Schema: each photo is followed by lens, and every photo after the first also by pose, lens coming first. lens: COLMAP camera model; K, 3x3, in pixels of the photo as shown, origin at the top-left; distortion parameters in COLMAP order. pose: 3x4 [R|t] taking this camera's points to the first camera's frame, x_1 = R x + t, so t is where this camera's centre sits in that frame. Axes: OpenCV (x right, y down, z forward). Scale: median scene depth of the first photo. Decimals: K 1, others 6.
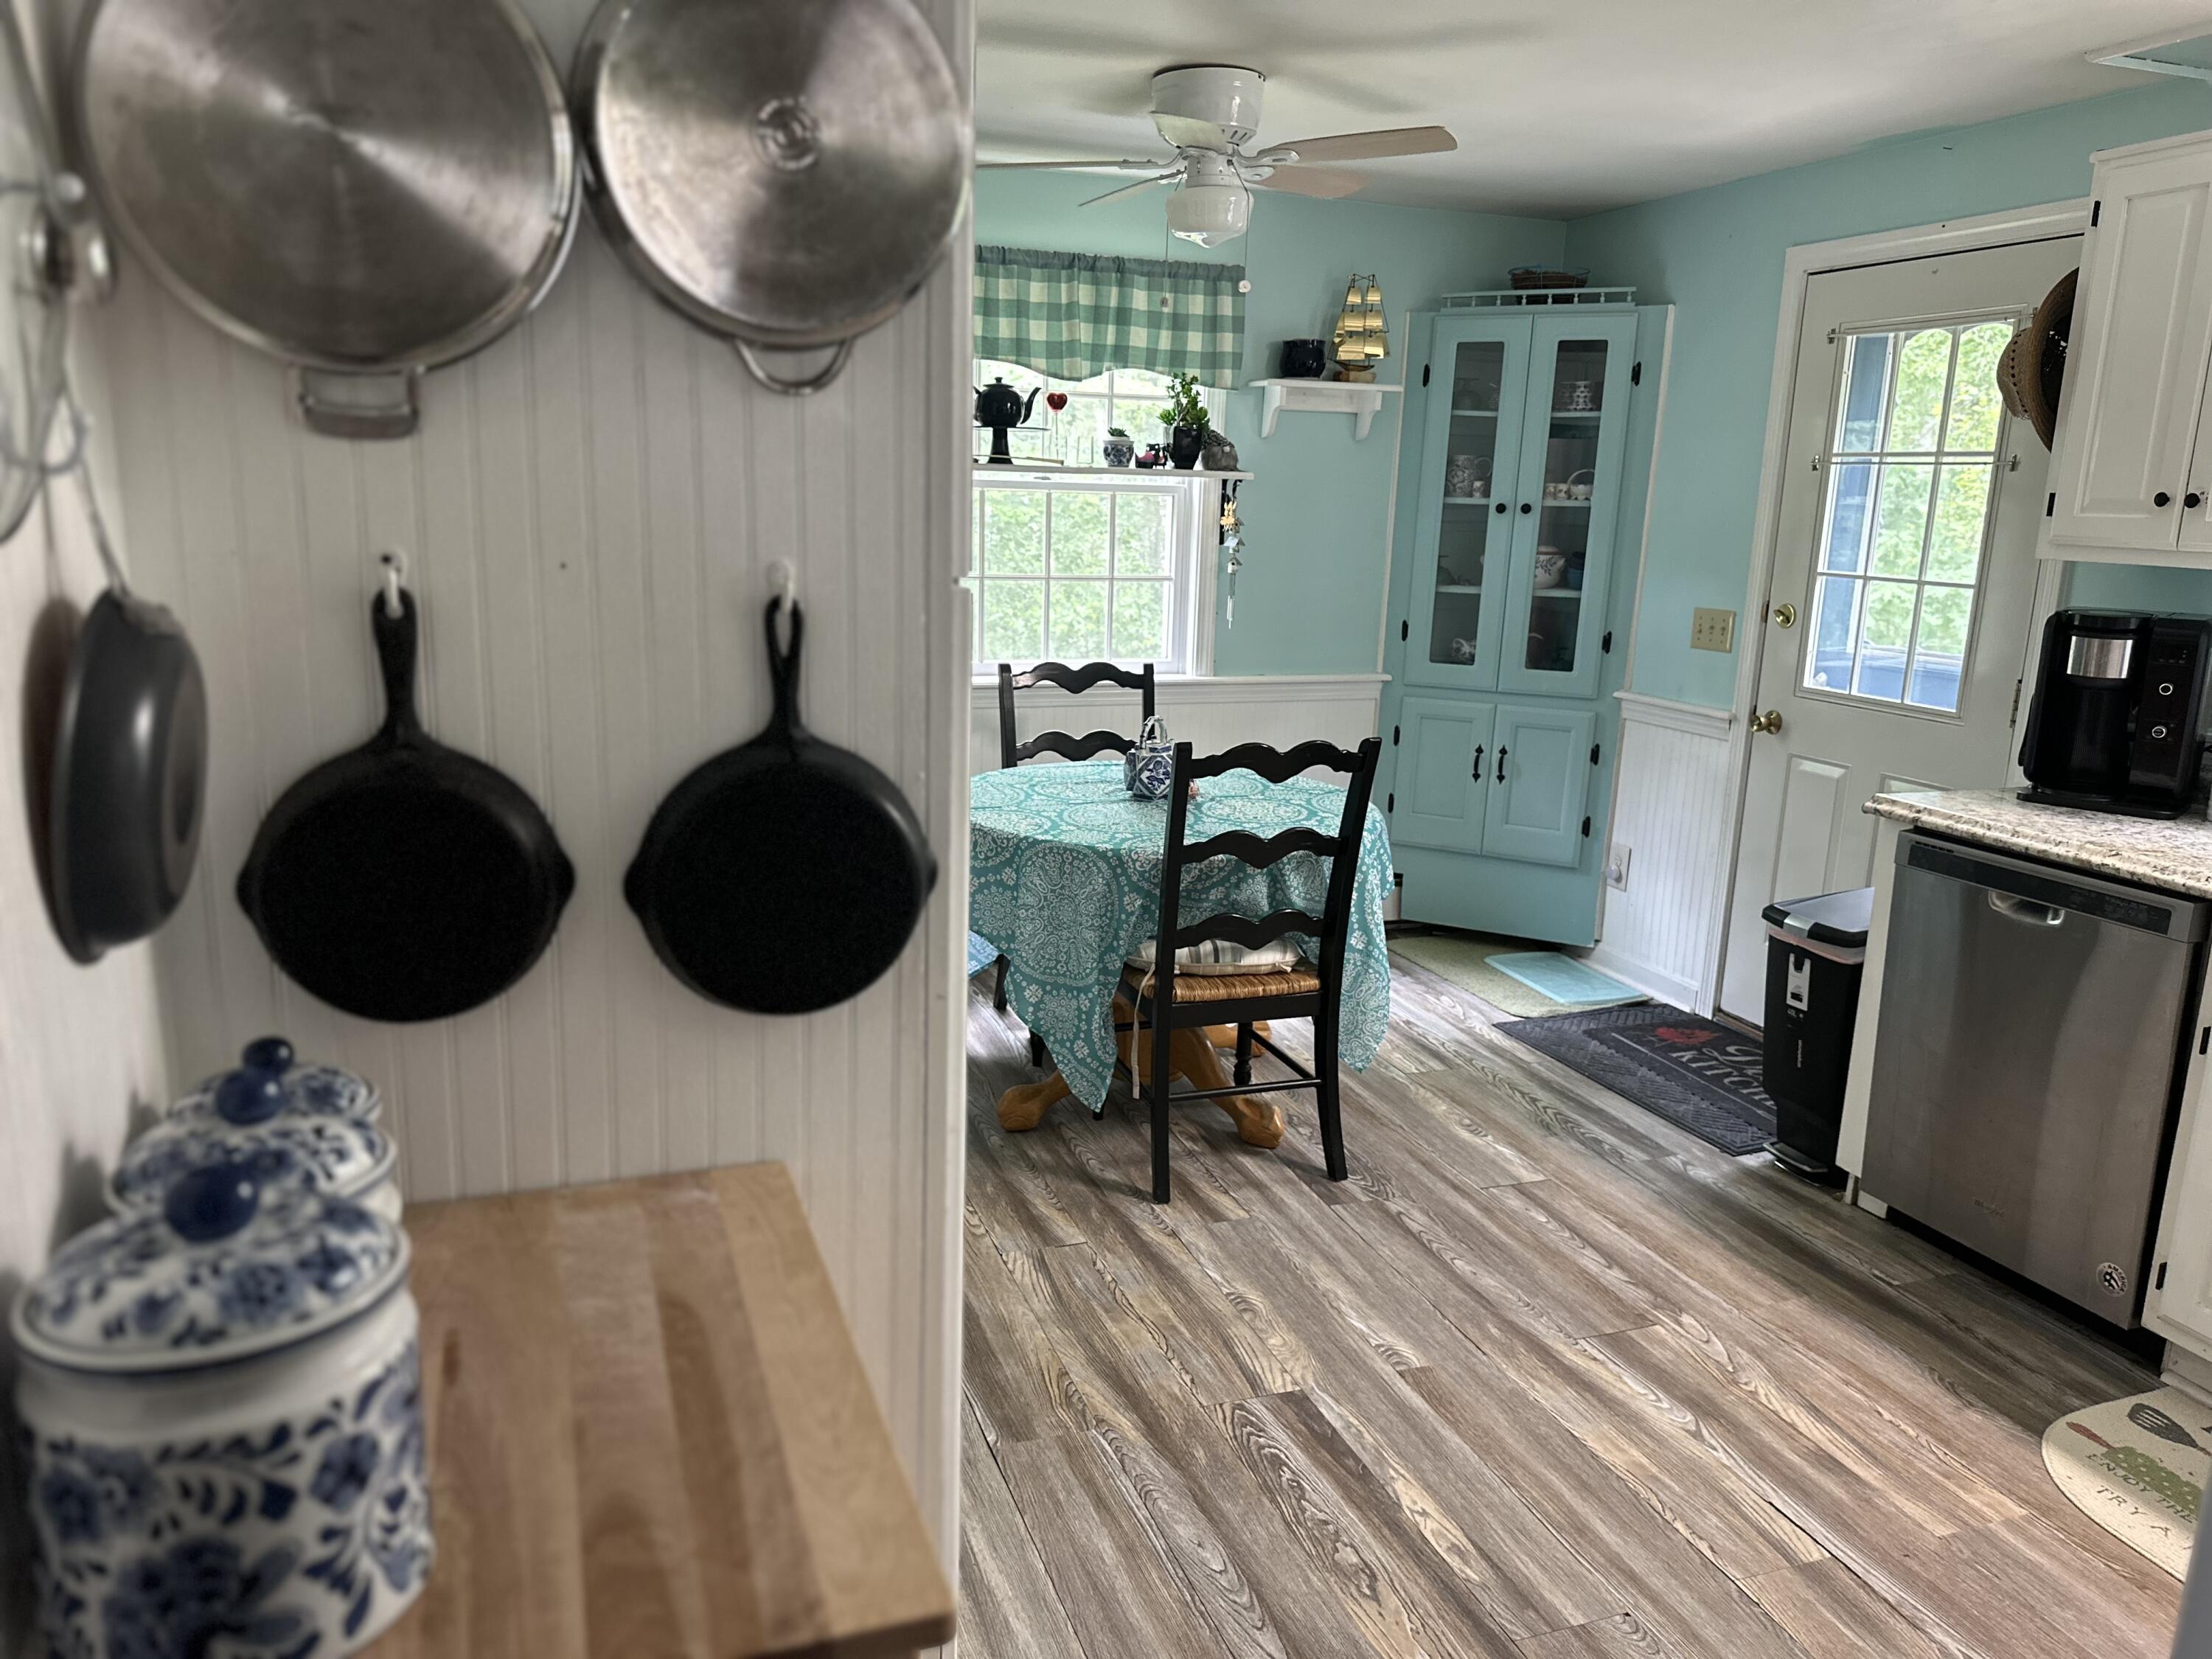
lens RADIAL K [[1564.9, 0, 1100.8], [0, 1564.9, 851.4], [0, 0, 1]] dist [0.044638, -0.050231]
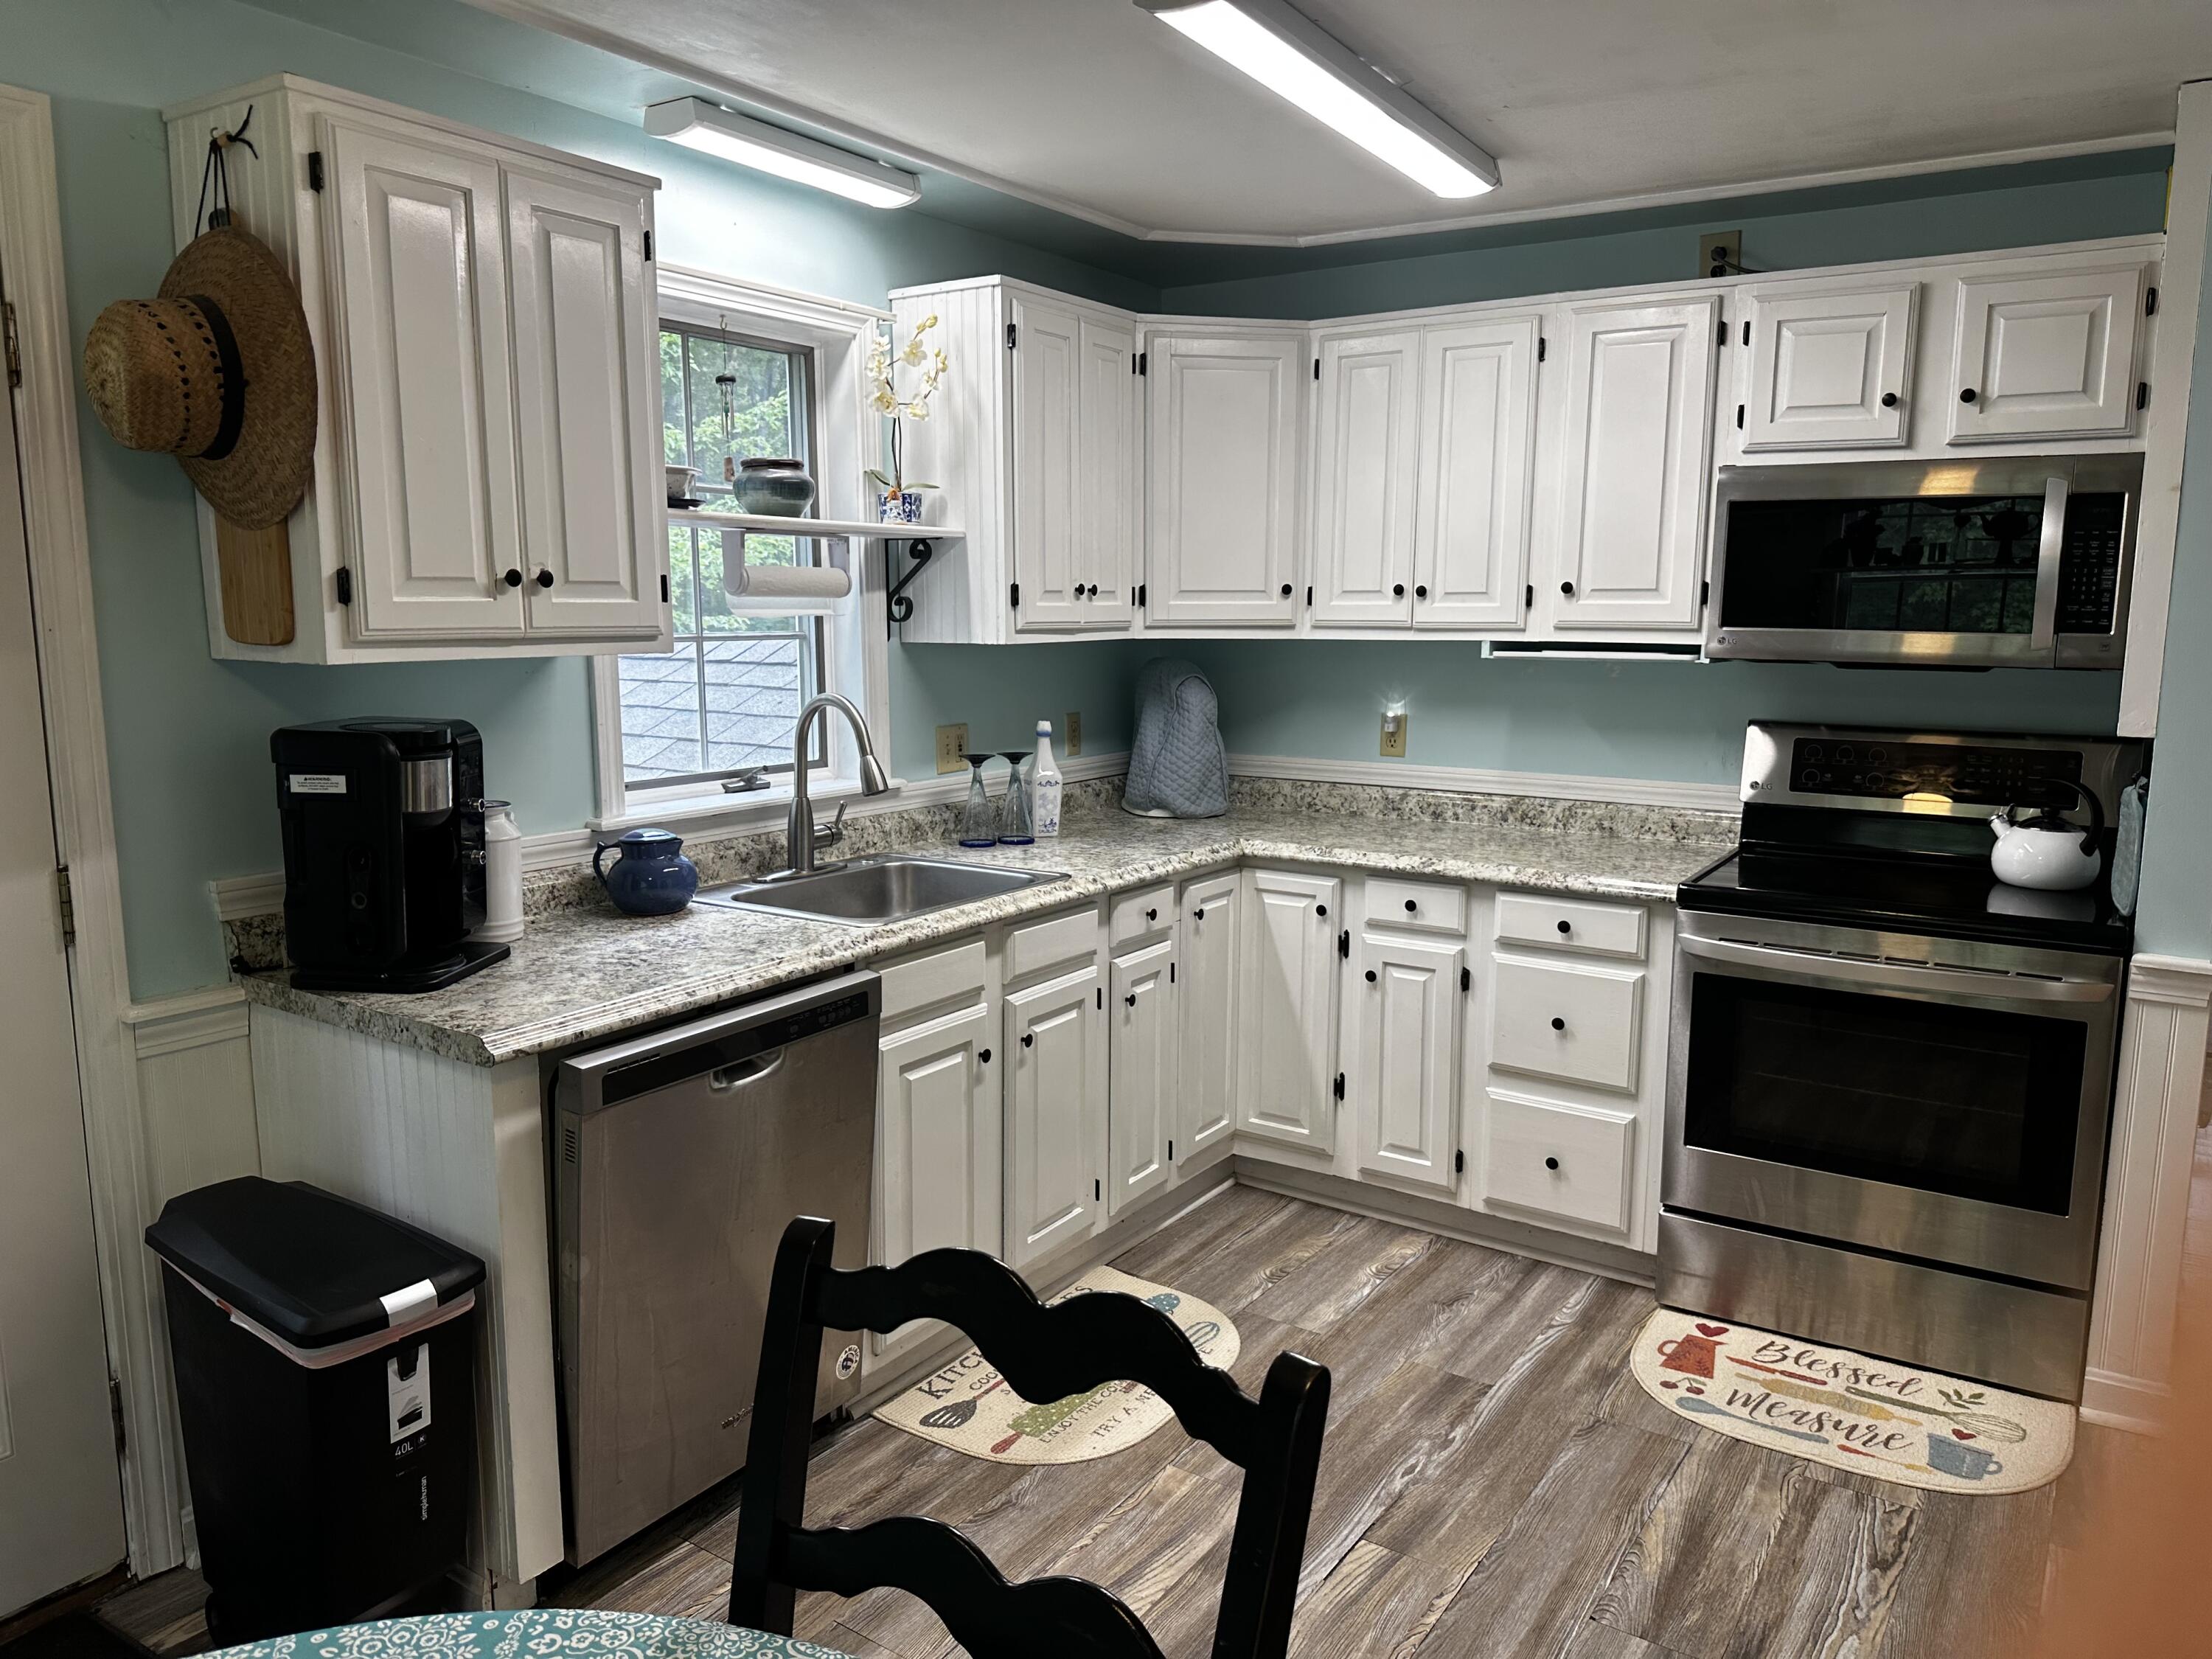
lens RADIAL K [[1564.9, 0, 1100.8], [0, 1564.9, 851.4], [0, 0, 1]] dist [0.044638, -0.050231]
pose [[-0.601153, -0.154885, 0.783981, -0.111149], [0.158766, 0.938334, 0.307120, -0.190514], [-0.783204, 0.309095, -0.539492, 0.810044]]
